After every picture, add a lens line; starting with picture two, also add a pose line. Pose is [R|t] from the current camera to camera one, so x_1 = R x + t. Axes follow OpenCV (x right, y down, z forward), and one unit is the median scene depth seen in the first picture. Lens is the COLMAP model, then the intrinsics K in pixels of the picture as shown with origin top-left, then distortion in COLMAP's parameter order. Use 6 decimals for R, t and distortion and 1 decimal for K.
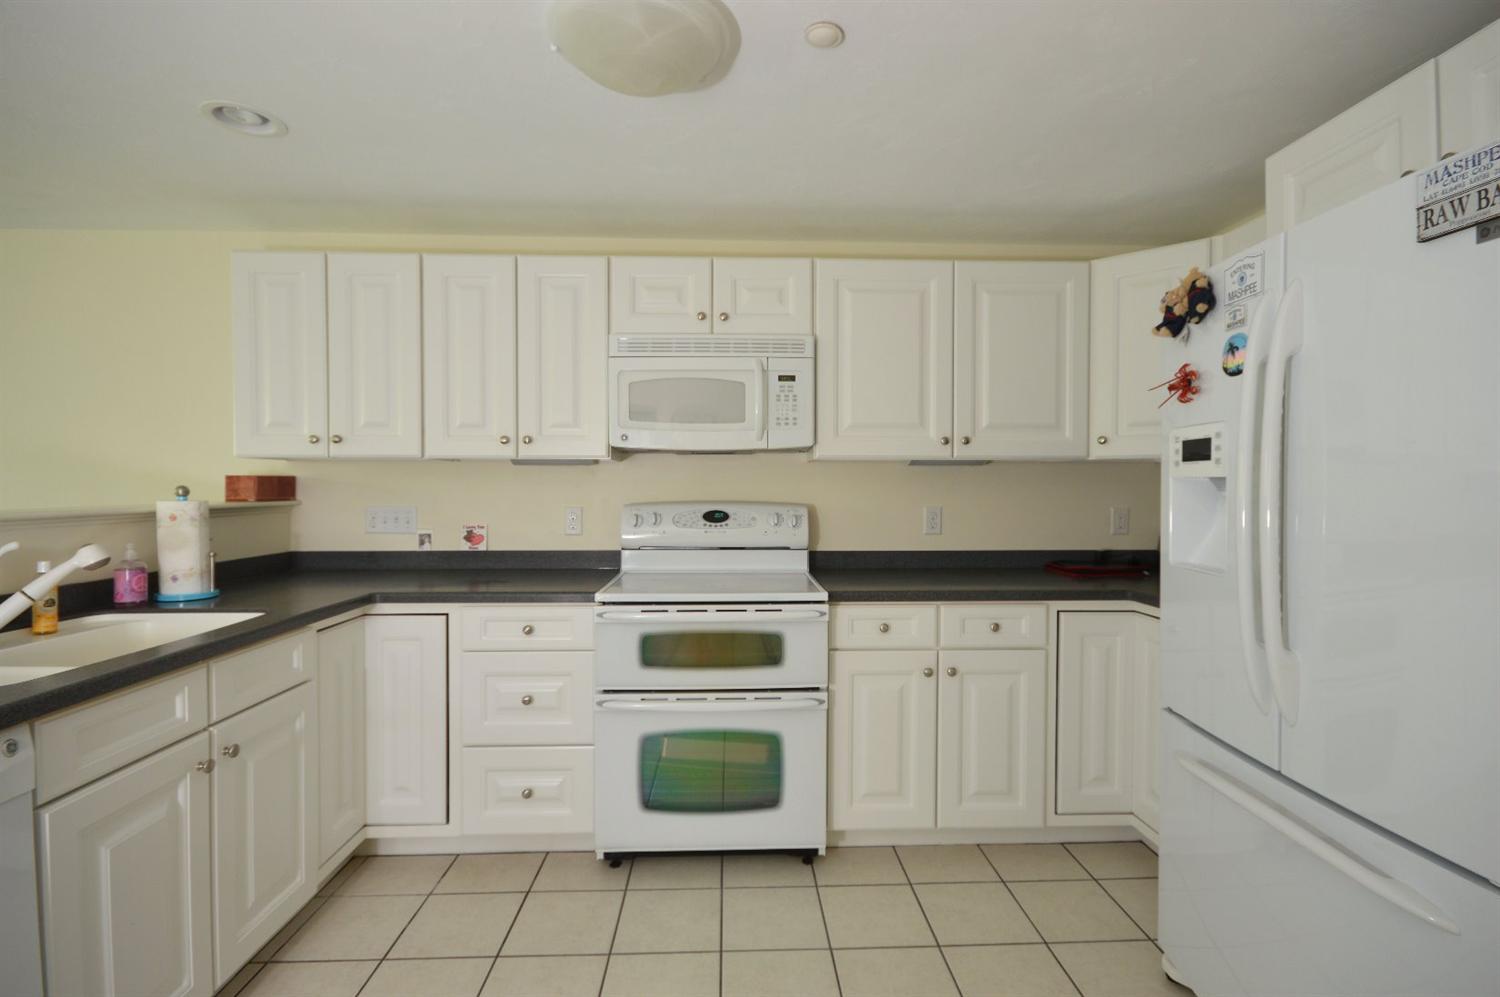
lens RADIAL K [[743.7, 0, 755.8], [0, 743.7, 492.0], [0, 0, 1]] dist [-0.011710, 0.000304]
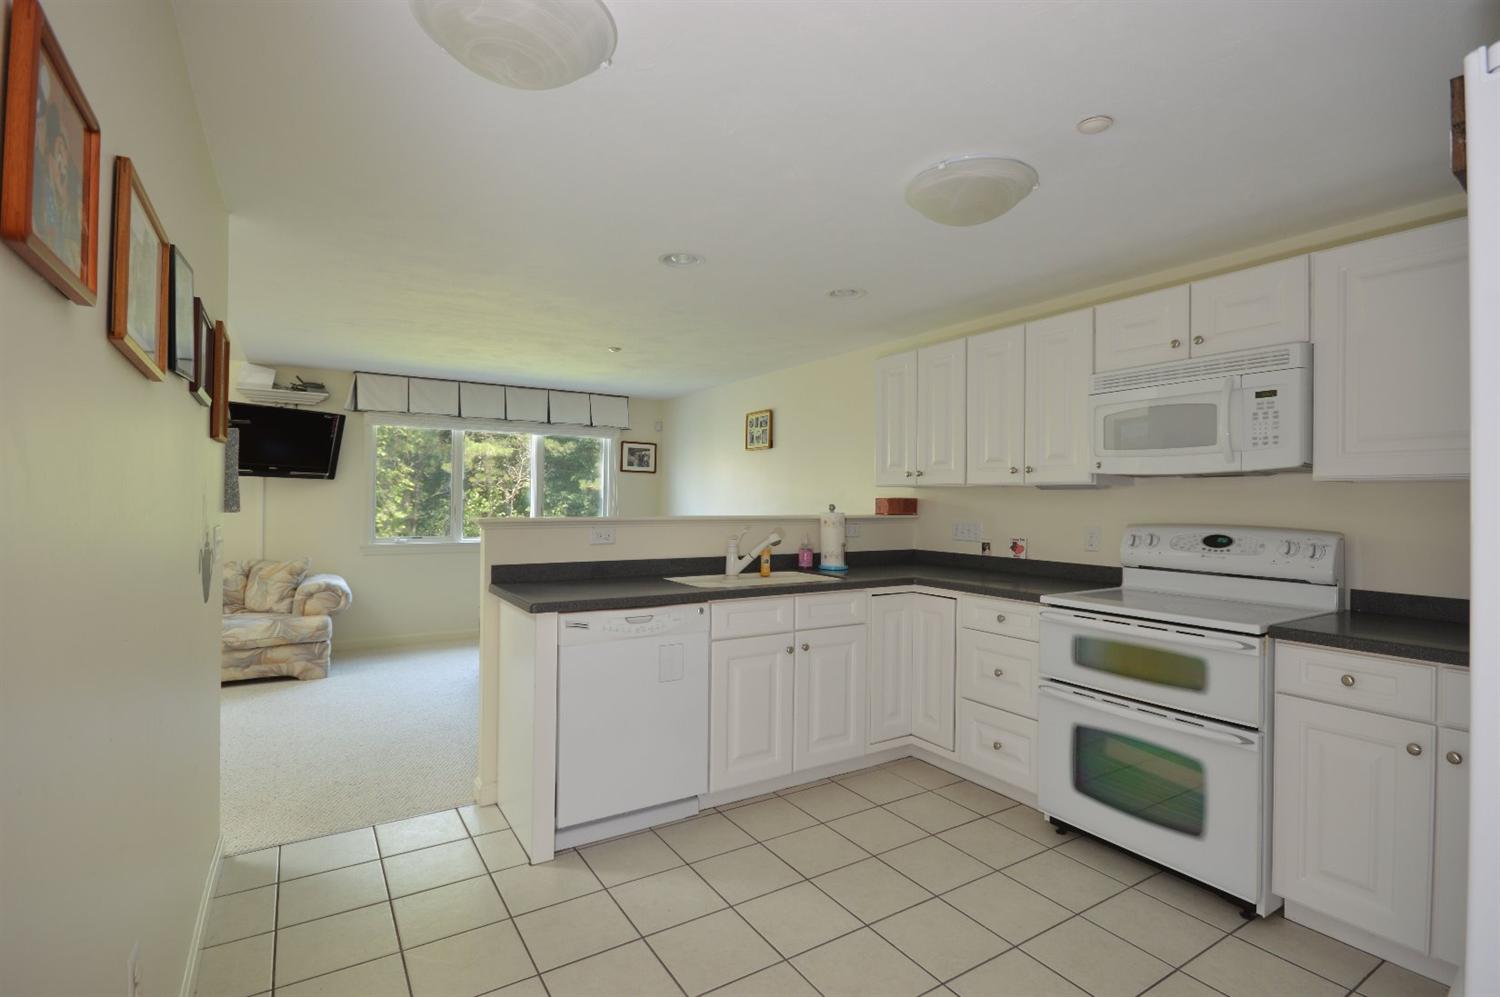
lens RADIAL K [[693.5, 0, 749.2], [0, 693.5, 502.0], [0, 0, 1]] dist [-0.001044, 0.000196]
pose [[0.500379, 0.006611, -0.865781, 0.466773], [-0.022483, 0.999733, -0.005360, 0.000268], [0.865515, 0.022147, 0.500394, 0.016114]]
